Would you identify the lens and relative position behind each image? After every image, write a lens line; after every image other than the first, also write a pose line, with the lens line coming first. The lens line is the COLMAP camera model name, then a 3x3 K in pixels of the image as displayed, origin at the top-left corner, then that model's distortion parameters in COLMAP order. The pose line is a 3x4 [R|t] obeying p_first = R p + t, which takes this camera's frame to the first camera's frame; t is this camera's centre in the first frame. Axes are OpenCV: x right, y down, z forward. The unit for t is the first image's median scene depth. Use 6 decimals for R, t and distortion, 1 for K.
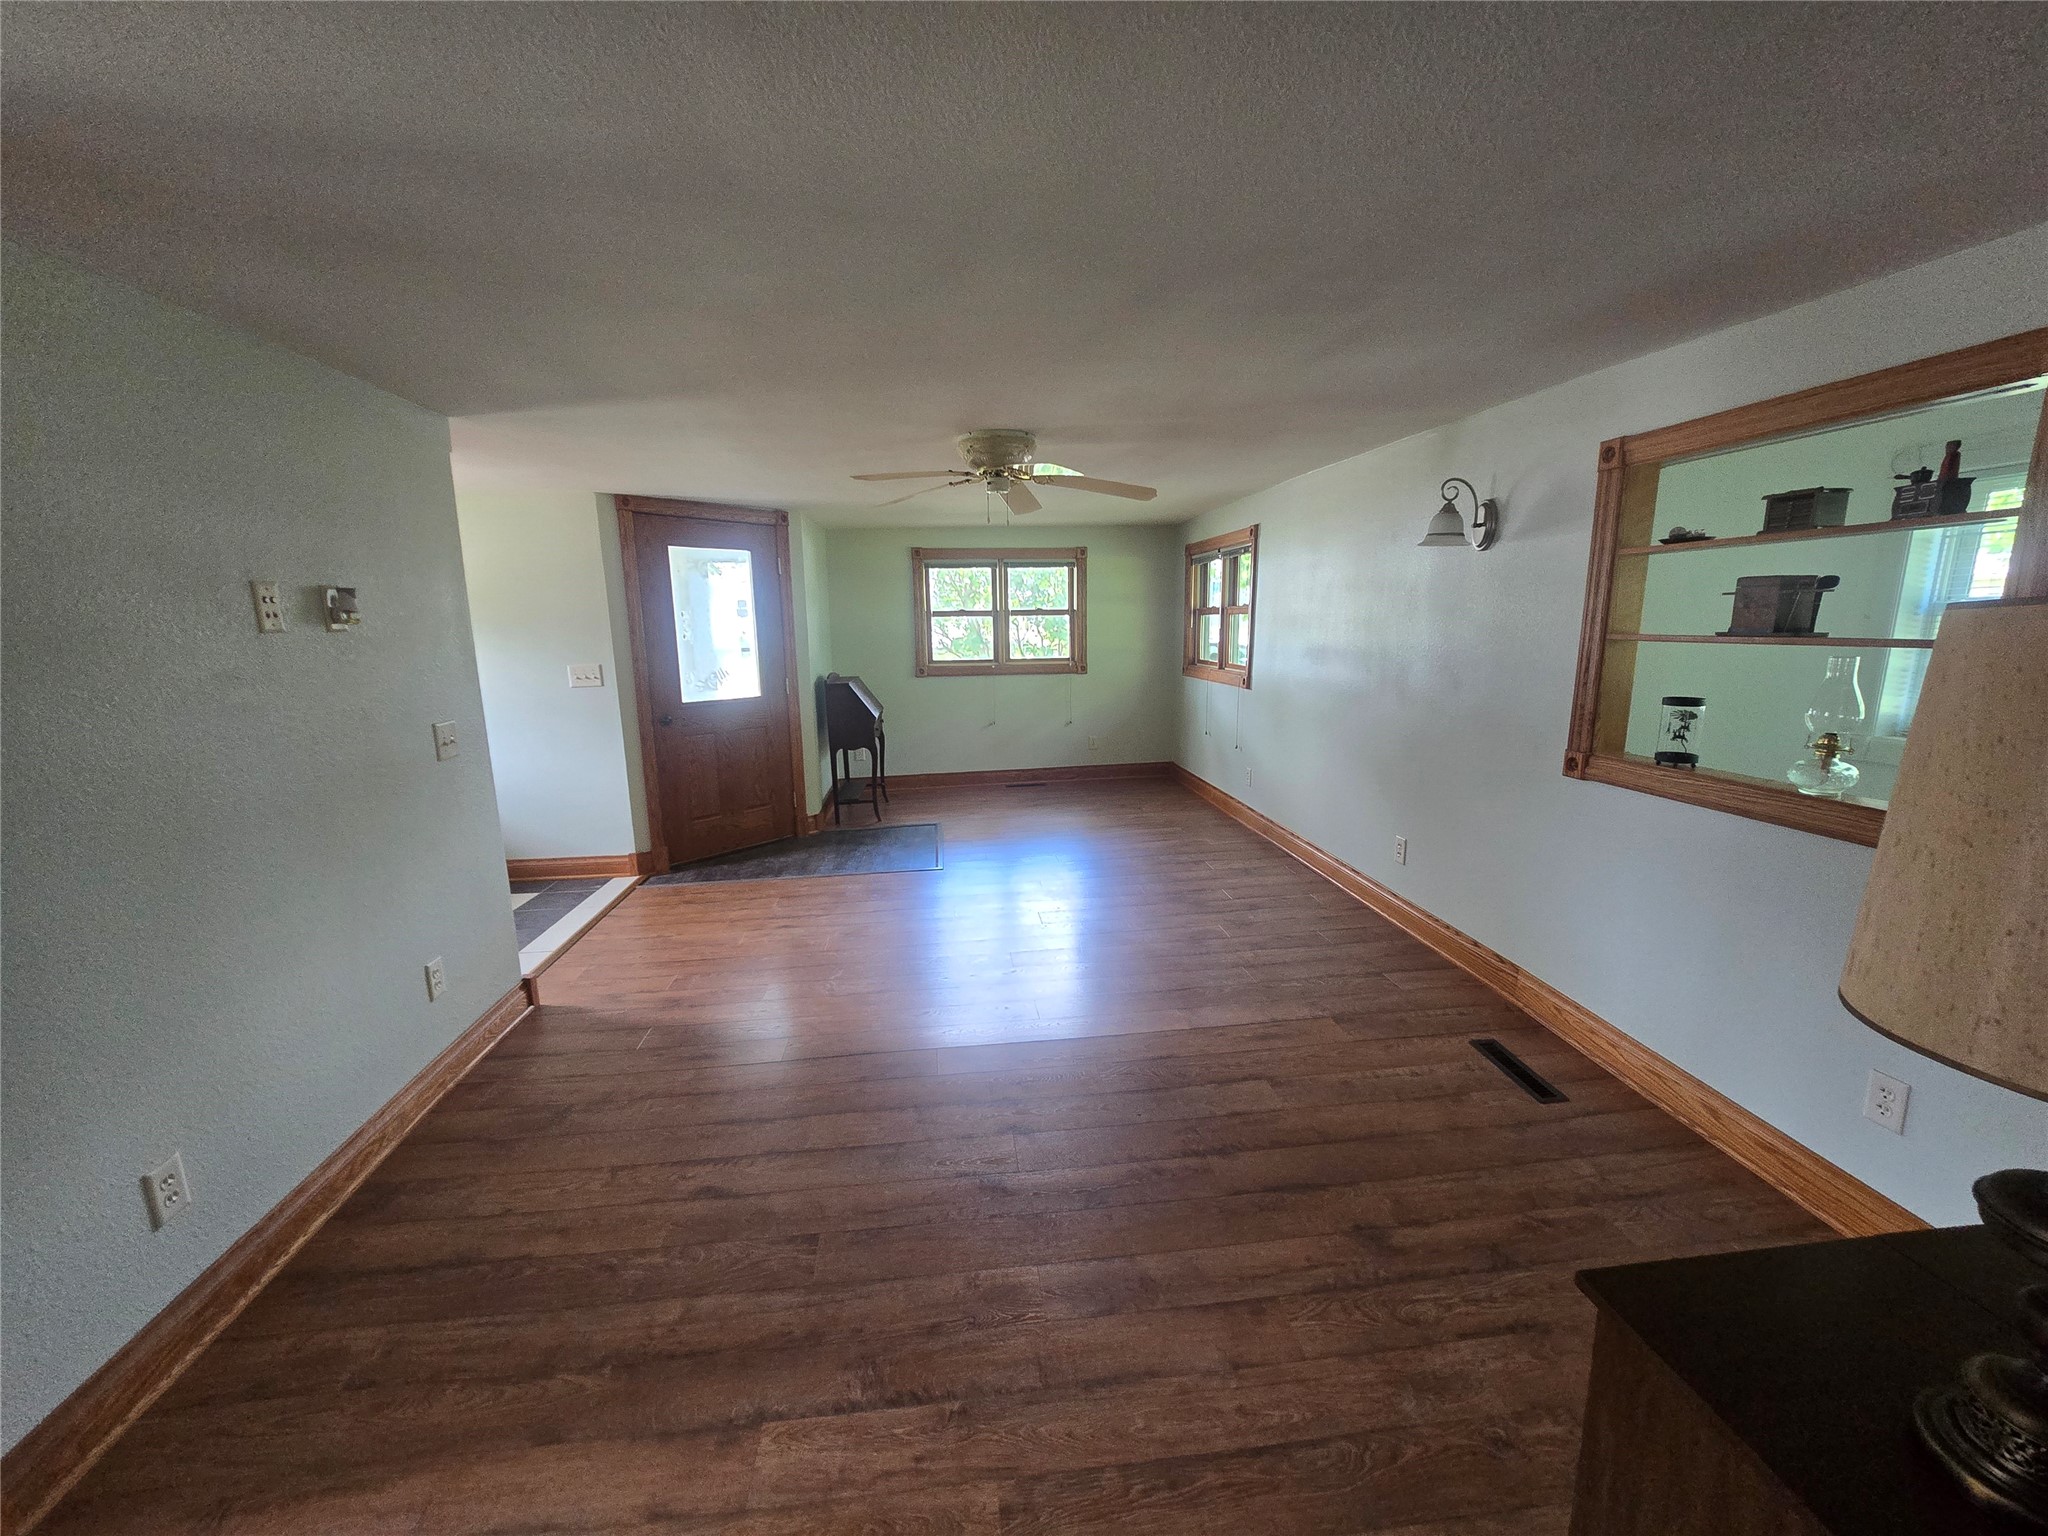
lens RADIAL K [[833.7, 0, 1018.4], [0, 833.7, 771.1], [0, 0, 1]] dist [0.001304, 0.000148]
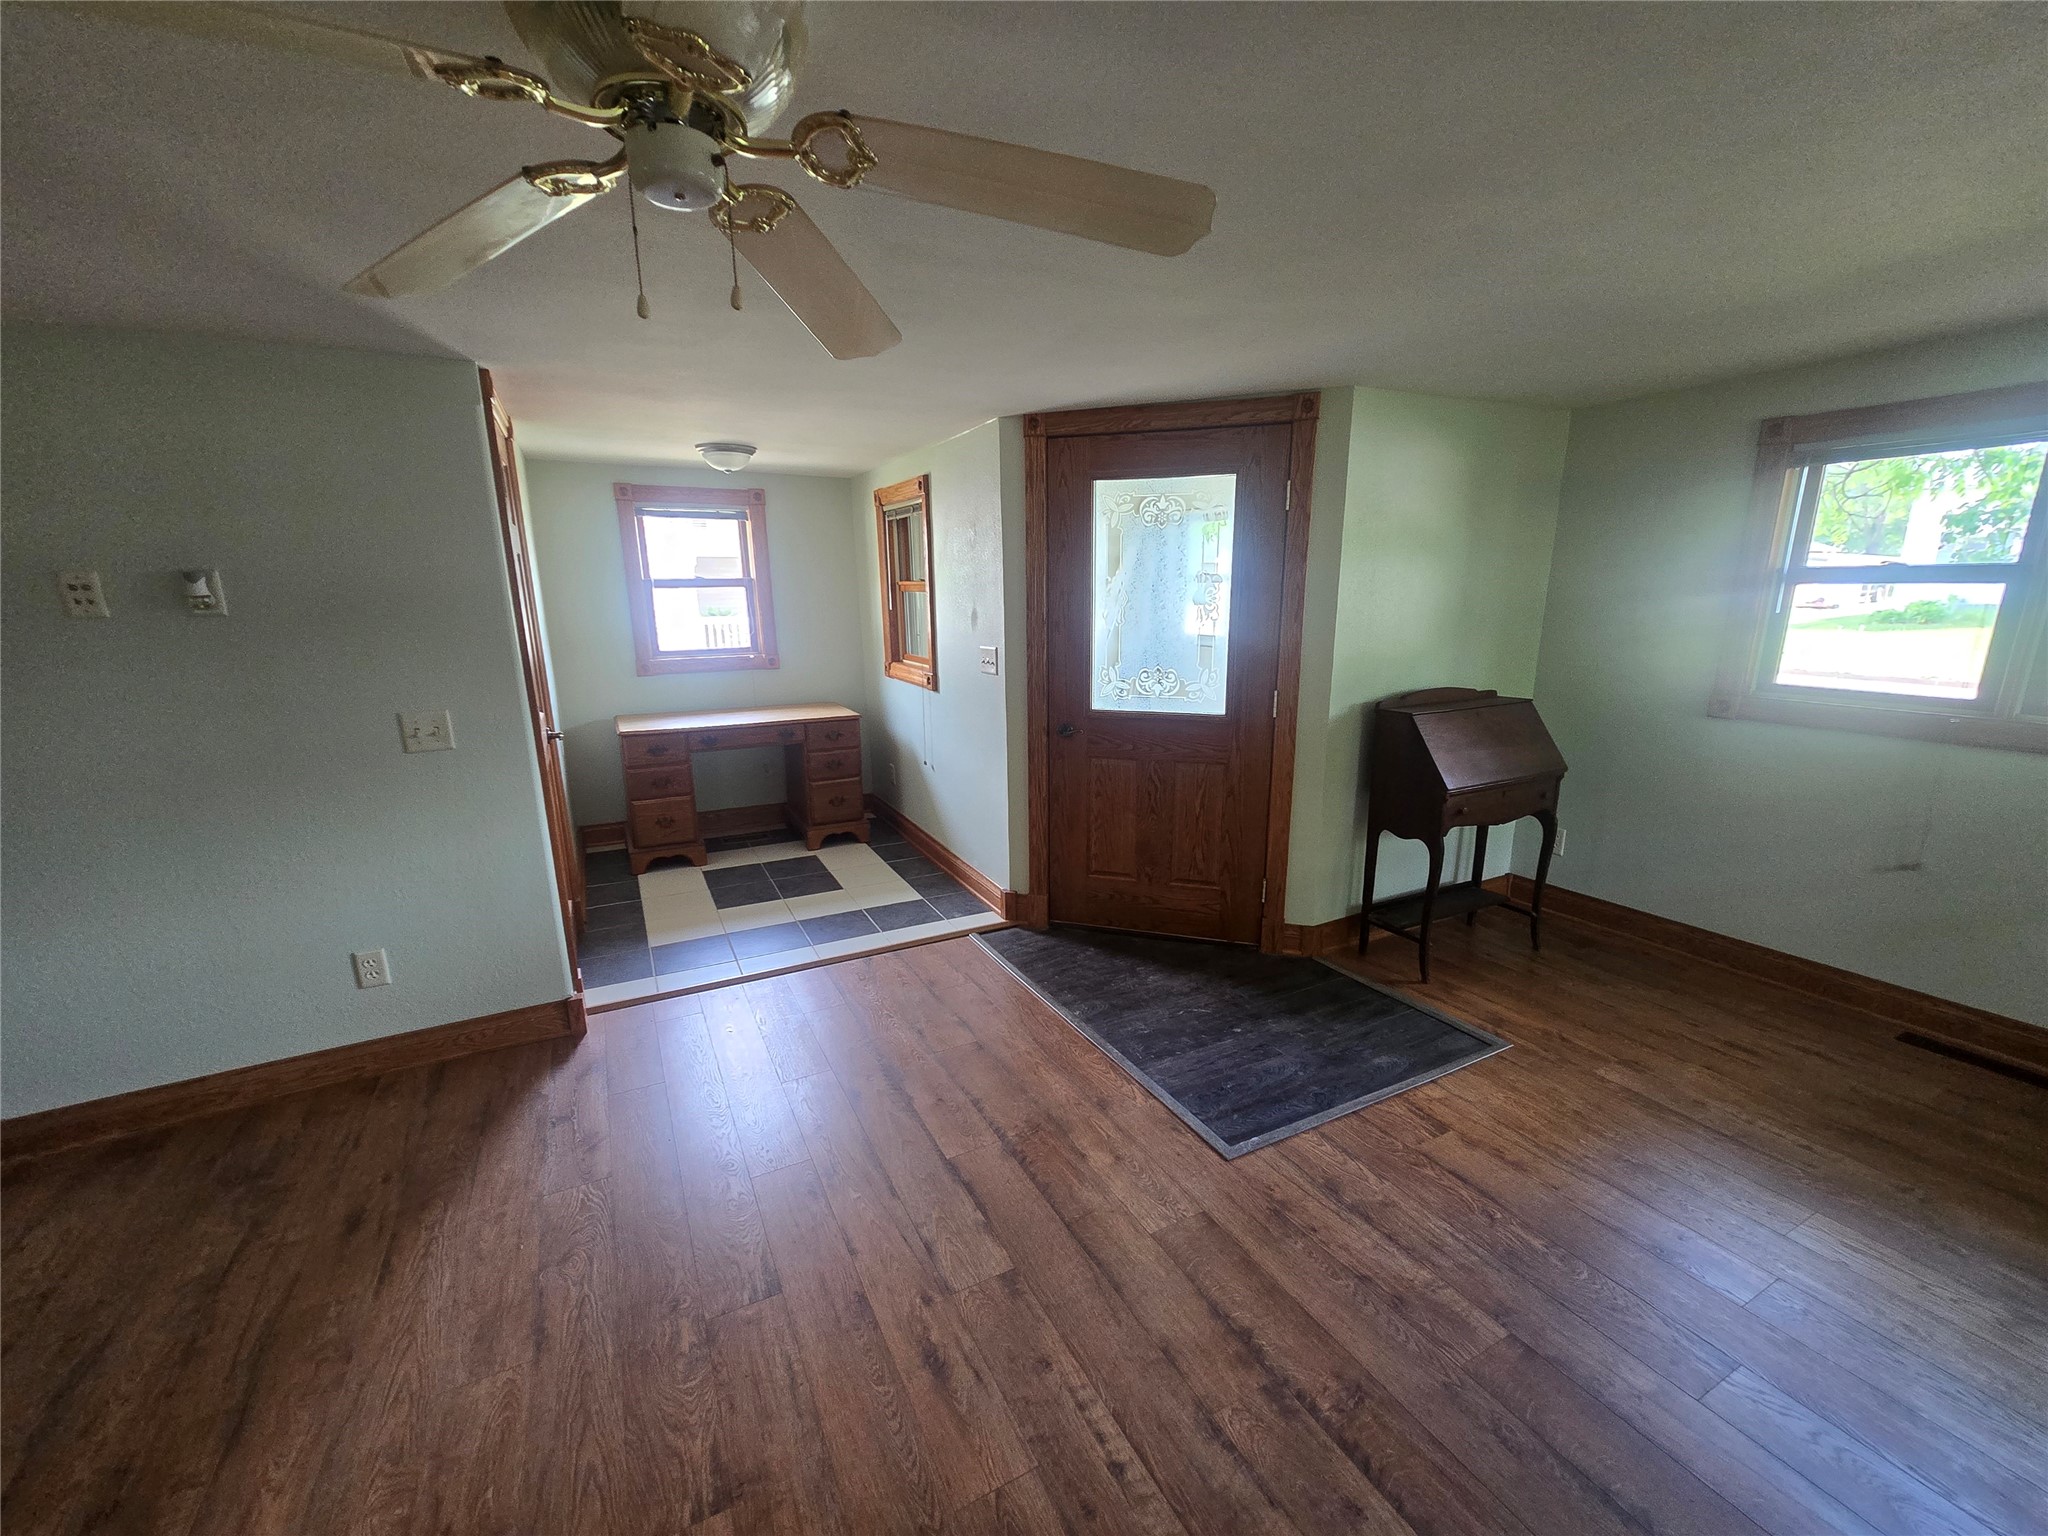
lens RADIAL K [[833.7, 0, 1026.5], [0, 833.7, 779.4], [0, 0, 1]] dist [0.001304, 0.000148]
pose [[0.364627, 0.225757, -0.903372, 0.182311], [-0.161904, 0.970758, 0.177248, -0.114623], [0.916970, 0.081630, 0.390516, 0.557287]]
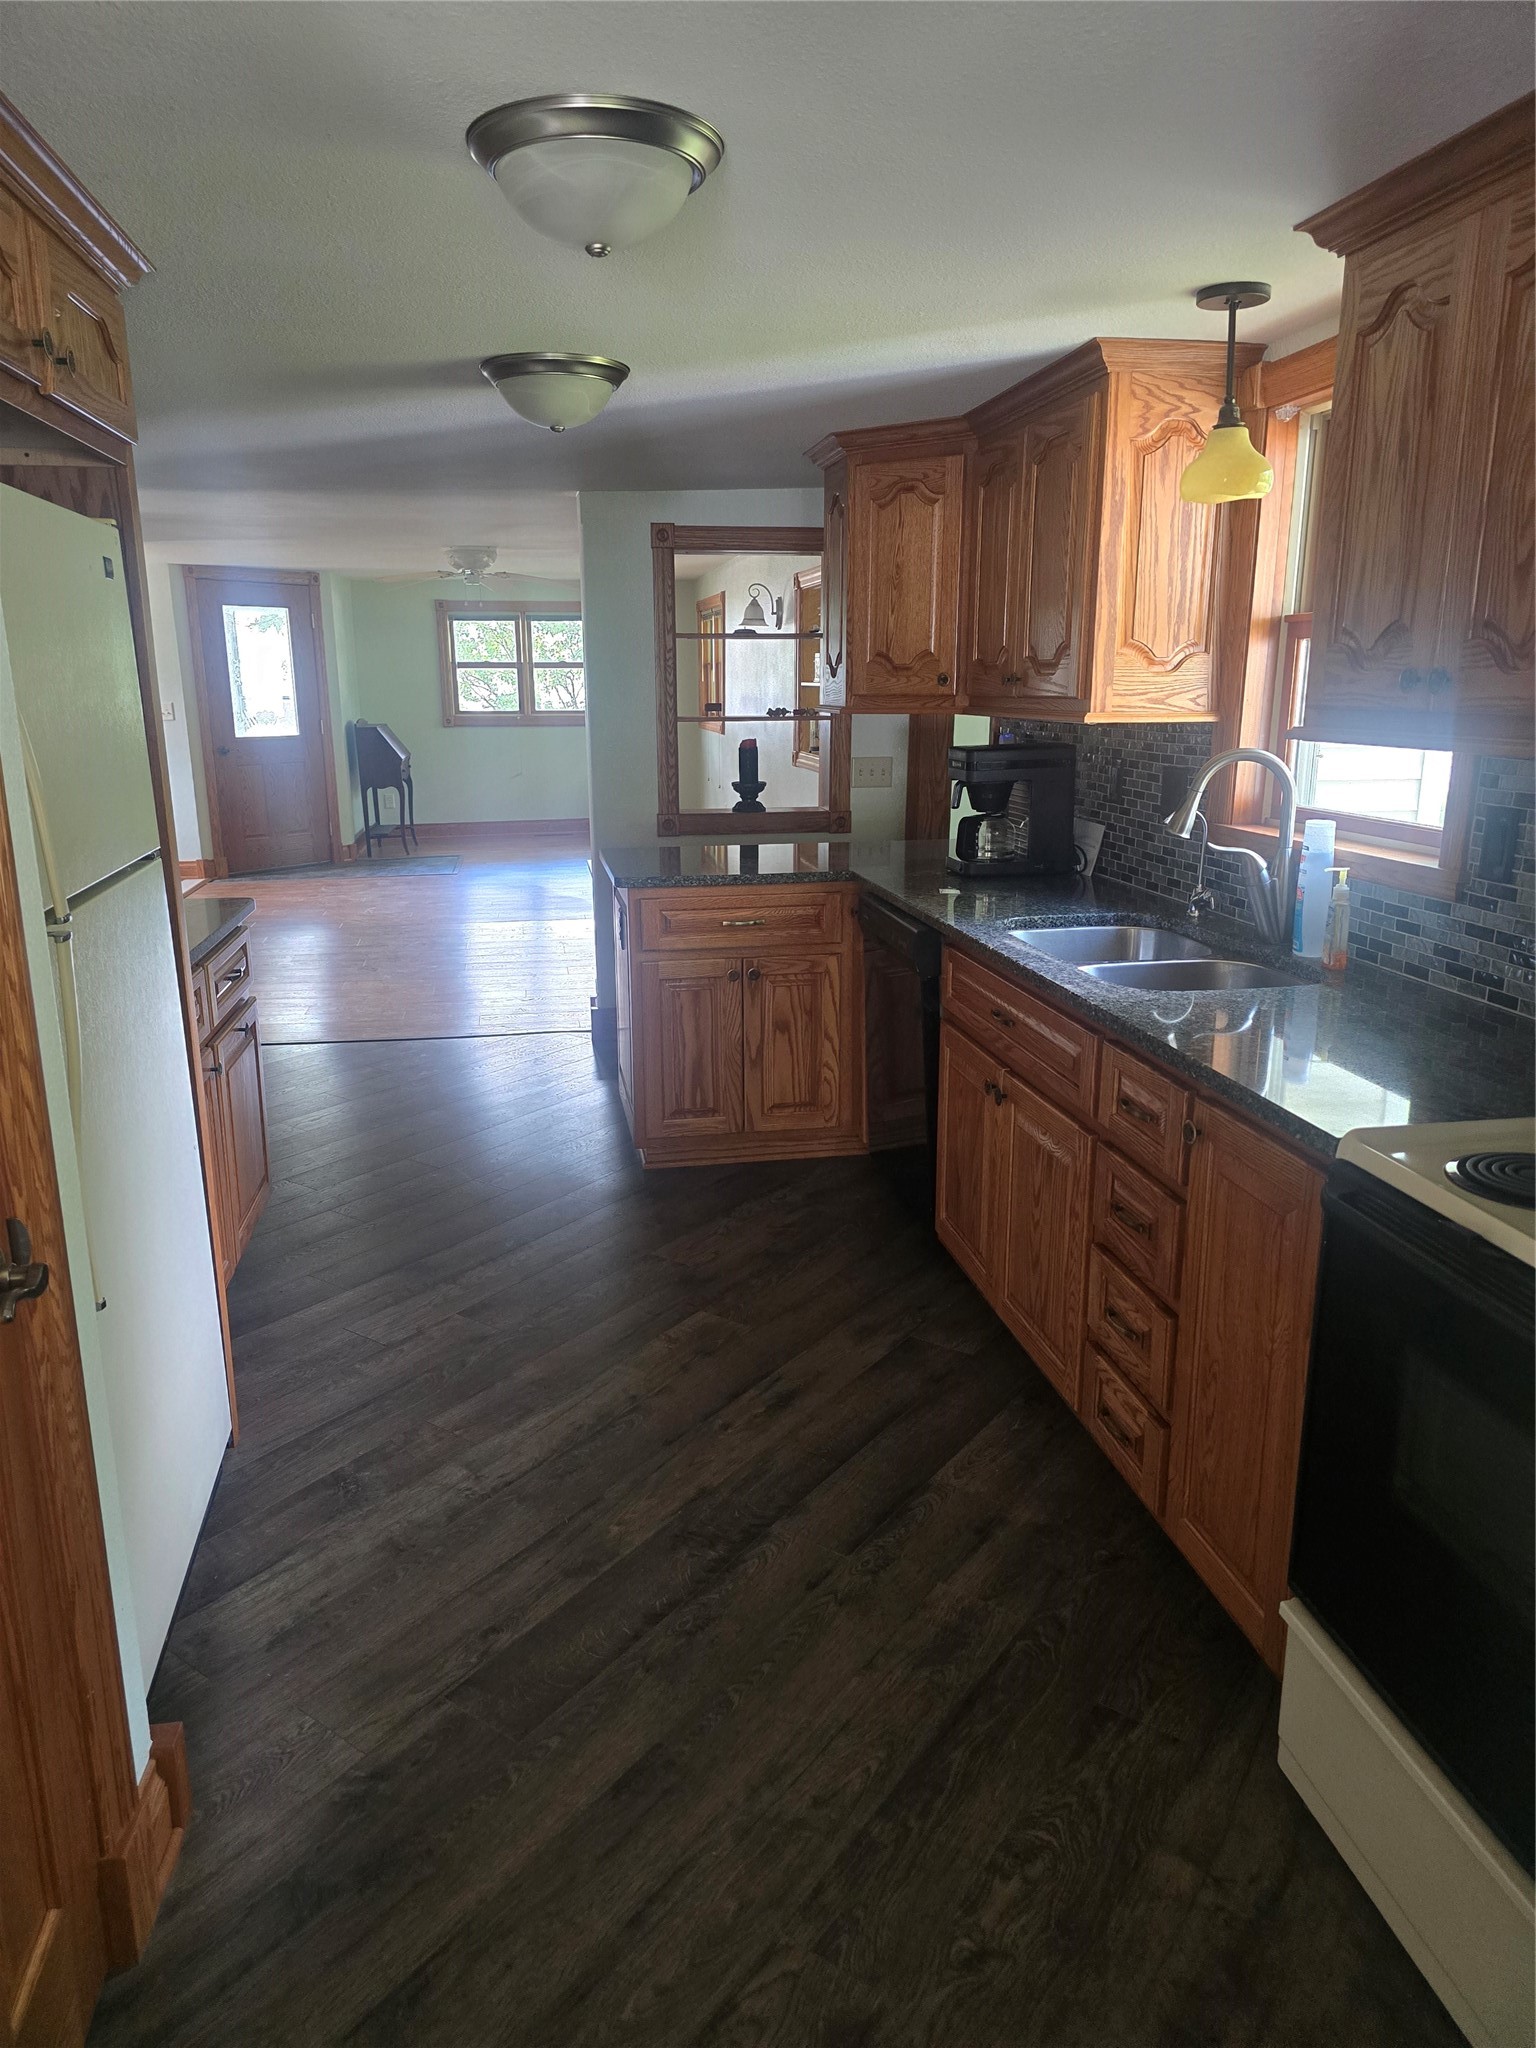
lens RADIAL K [[1381.8, 0, 781.1], [0, 1381.8, 1042.8], [0, 0, 1]] dist [0.017457, -0.002225]
pose [[0.996930, -0.007698, 0.077916, 0.184726], [0.001622, 0.996972, 0.077740, 0.168397], [-0.078279, -0.077375, 0.993924, -0.899077]]
